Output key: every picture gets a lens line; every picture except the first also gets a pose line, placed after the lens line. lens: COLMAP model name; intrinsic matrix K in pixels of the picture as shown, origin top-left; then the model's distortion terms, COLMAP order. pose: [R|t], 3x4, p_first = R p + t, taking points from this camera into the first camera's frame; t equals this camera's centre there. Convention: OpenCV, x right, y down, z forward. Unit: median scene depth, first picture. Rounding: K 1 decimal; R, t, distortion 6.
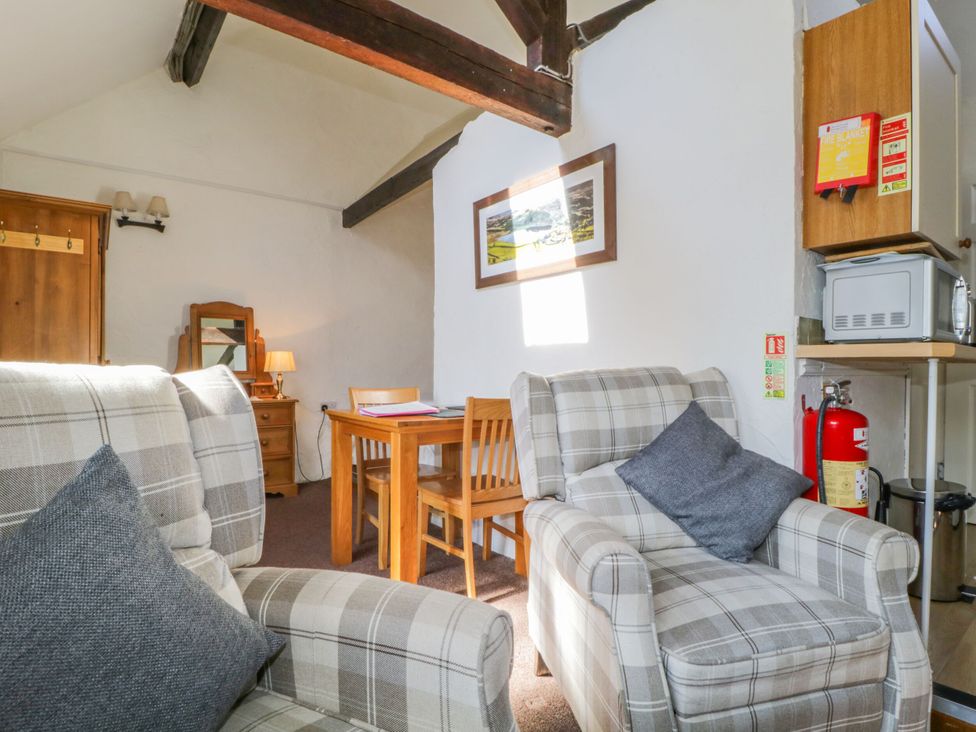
lens RADIAL K [[516.5, 0, 491.2], [0, 516.5, 370.0], [0, 0, 1]] dist [-0.014321, -0.006891]
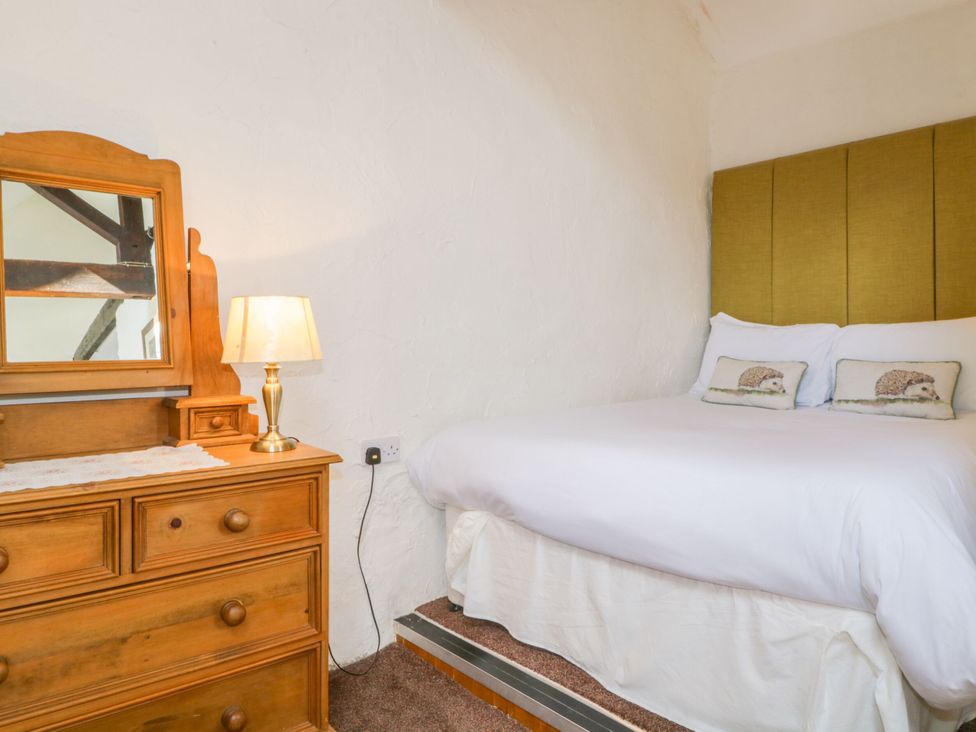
lens RADIAL K [[665.6, 0, 485.2], [0, 665.6, 352.4], [0, 0, 1]] dist [0.006583, -0.001276]
pose [[0.999177, -0.004002, 0.040368, -0.429981], [0.003528, 0.999924, 0.011804, -0.010401], [-0.040412, -0.011652, 0.999115, 0.855504]]
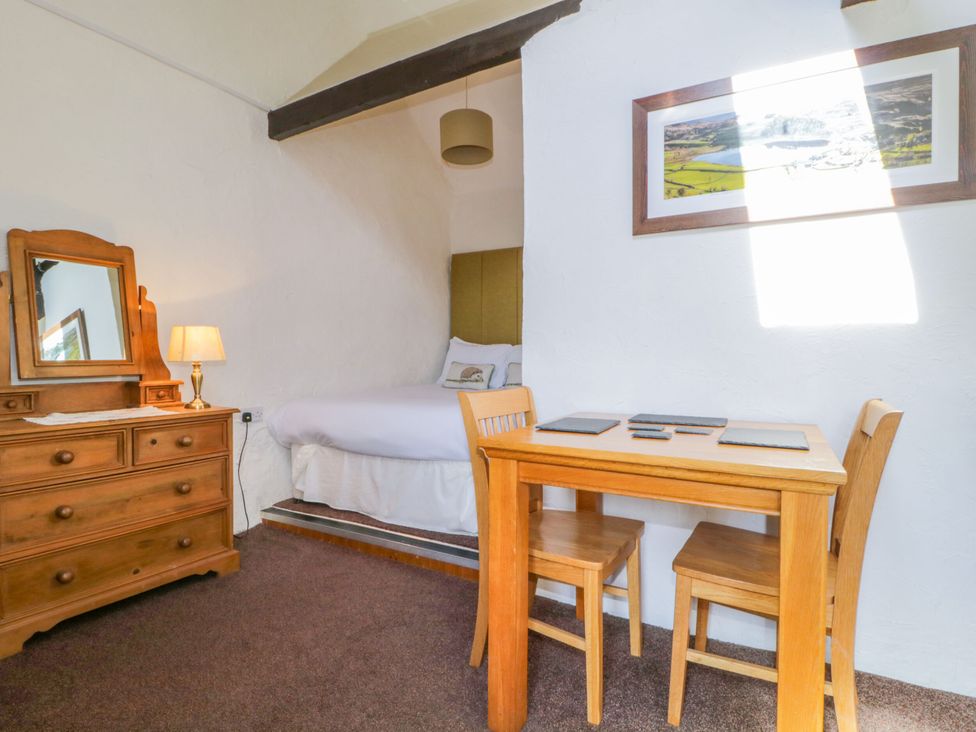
lens RADIAL K [[516.5, 0, 492.7], [0, 516.5, 369.5], [0, 0, 1]] dist [-0.014321, -0.006891]
pose [[0.924572, -0.008000, 0.380924, -0.465676], [-0.001139, 0.999717, 0.023761, -0.002627], [-0.381006, -0.022403, 0.924301, 0.487278]]
